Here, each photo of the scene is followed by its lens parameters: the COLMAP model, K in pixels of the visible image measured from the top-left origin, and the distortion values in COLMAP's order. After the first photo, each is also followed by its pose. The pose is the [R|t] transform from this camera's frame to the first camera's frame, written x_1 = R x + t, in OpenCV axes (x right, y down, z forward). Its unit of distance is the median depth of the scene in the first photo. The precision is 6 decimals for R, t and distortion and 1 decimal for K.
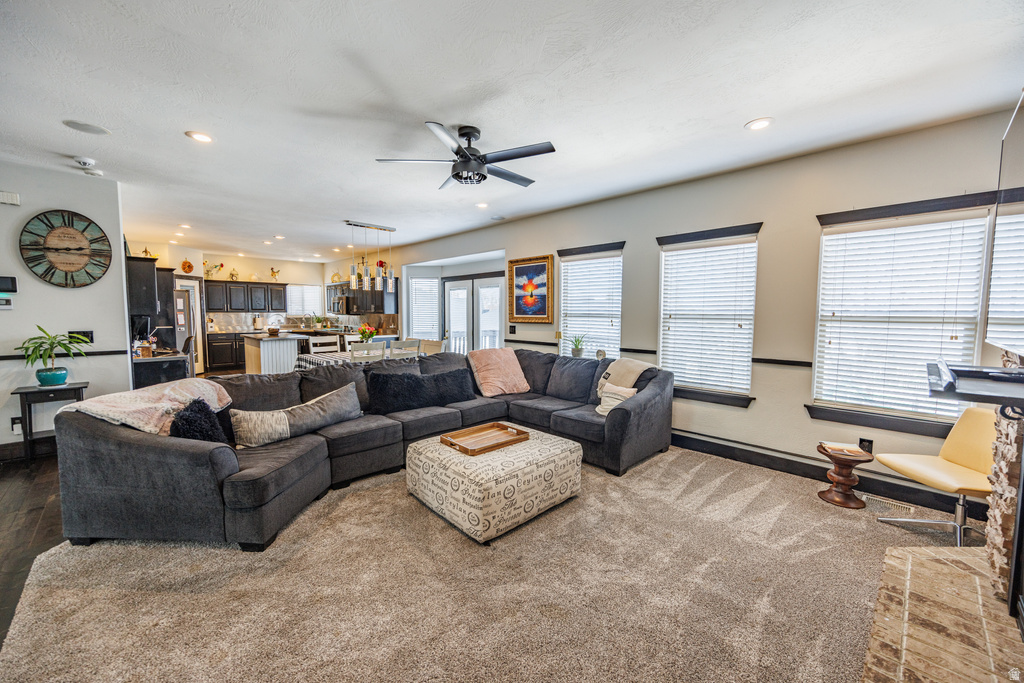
lens RADIAL K [[400.2, 0, 512.0], [0, 400.2, 341.5], [0, 0, 1]] dist [-0.002132, -0.000184]
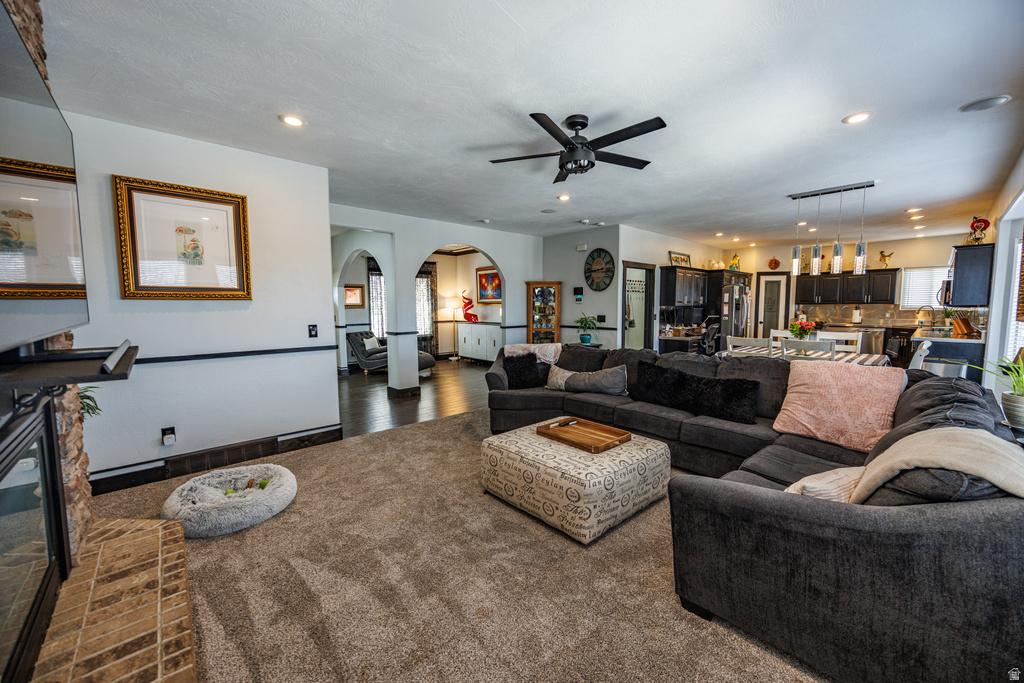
lens RADIAL K [[387.2, 0, 512.0], [0, 387.2, 341.5], [0, 0, 1]] dist [-0.011992, 0.000052]
pose [[-0.031652, 0.088790, -0.995547, 0.288662], [-0.066641, 0.993642, 0.090739, -0.017780], [0.997275, 0.069216, -0.025534, 0.288948]]
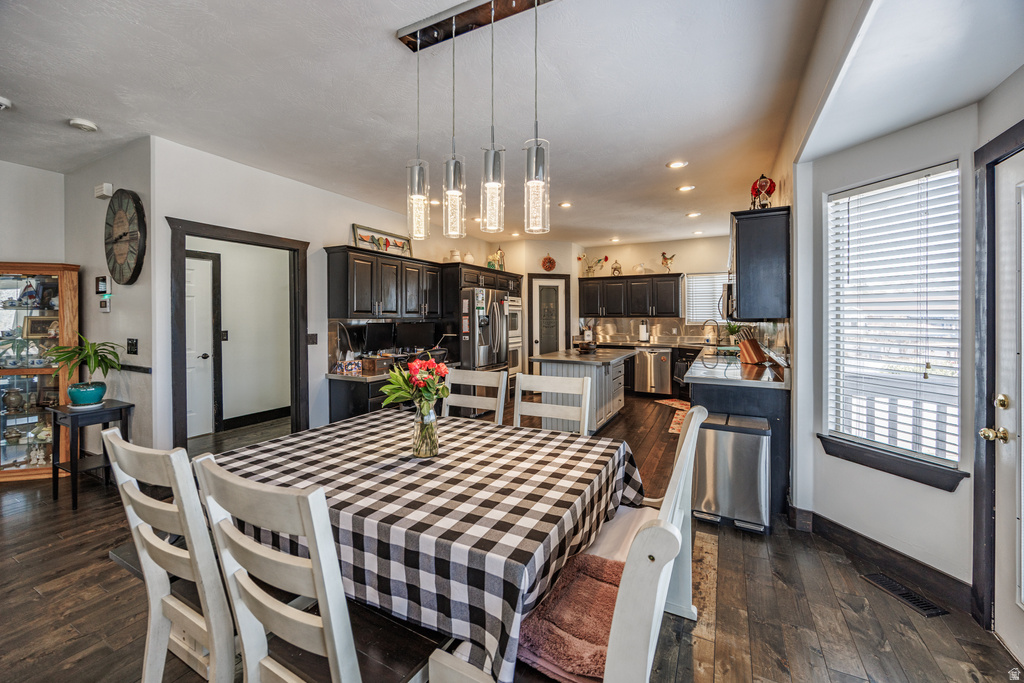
lens RADIAL K [[389.5, 0, 519.9], [0, 389.5, 319.7], [0, 0, 1]] dist [-0.000867, -0.000122]
pose [[0.315483, -0.000145, -0.948931, -0.050430], [-0.067482, 0.997465, -0.022588, -0.043289], [0.946529, 0.071162, 0.314673, 0.650392]]
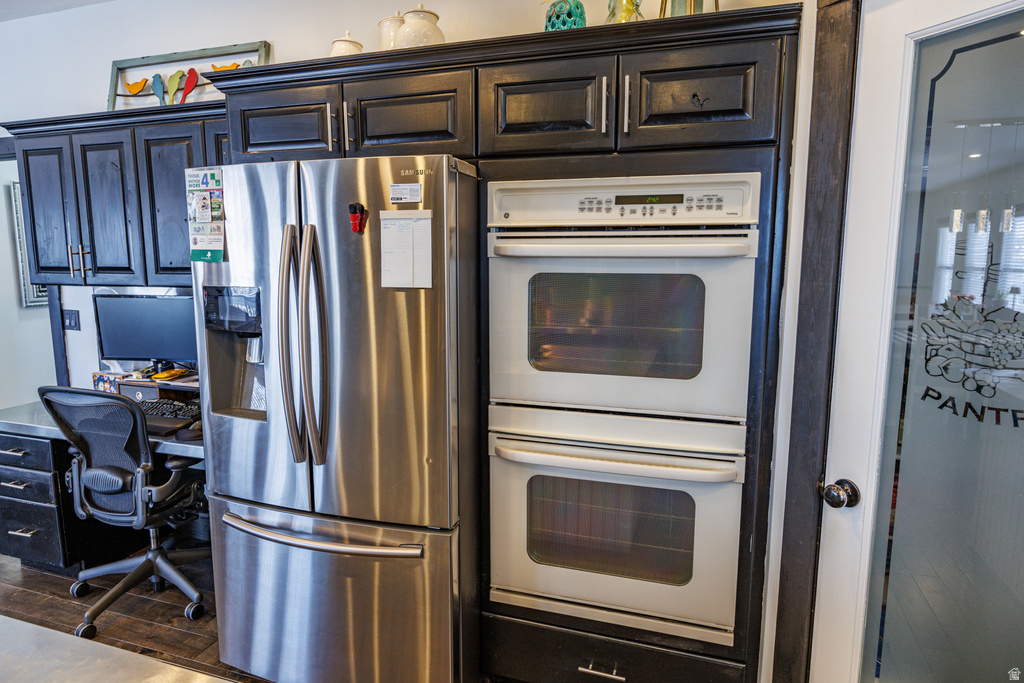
lens RADIAL K [[601.3, 0, 512.0], [0, 601.3, 341.5], [0, 0, 1]] dist [-0.003079, -0.001303]
pose [[-0.884026, 0.057660, -0.463868, -0.618683], [-0.041518, 0.978755, 0.200786, -0.086597], [0.465591, 0.196759, -0.862851, 1.011395]]
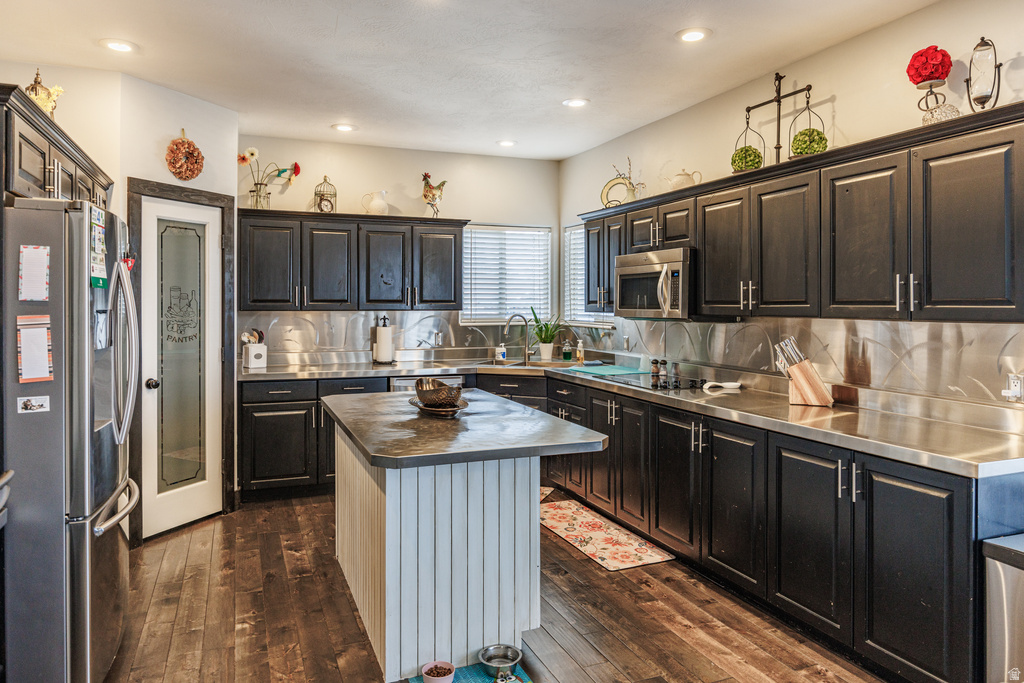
lens RADIAL K [[685.3, 0, 506.3], [0, 685.3, 304.0], [0, 0, 1]] dist [-0.060705, -0.000518]
pose [[0.924696, -0.001451, -0.380705, -0.378530], [-0.027230, 0.997180, -0.069939, -0.047658], [0.379732, 0.075039, 0.922048, 0.599562]]
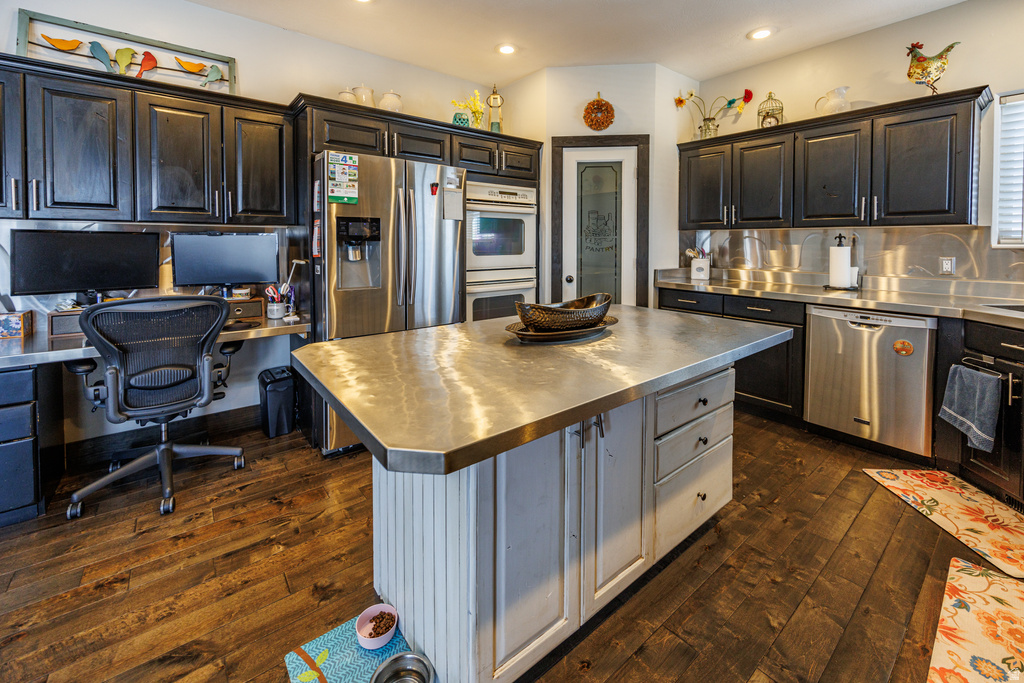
lens RADIAL K [[410.2, 0, 535.6], [0, 410.2, 253.0], [0, 0, 1]] dist [0.001393, 0.000058]
pose [[-0.080487, 0.023509, -0.996478, -0.377791], [-0.077396, 0.996556, 0.029763, -0.053530], [0.993746, 0.079519, -0.078390, 0.921131]]
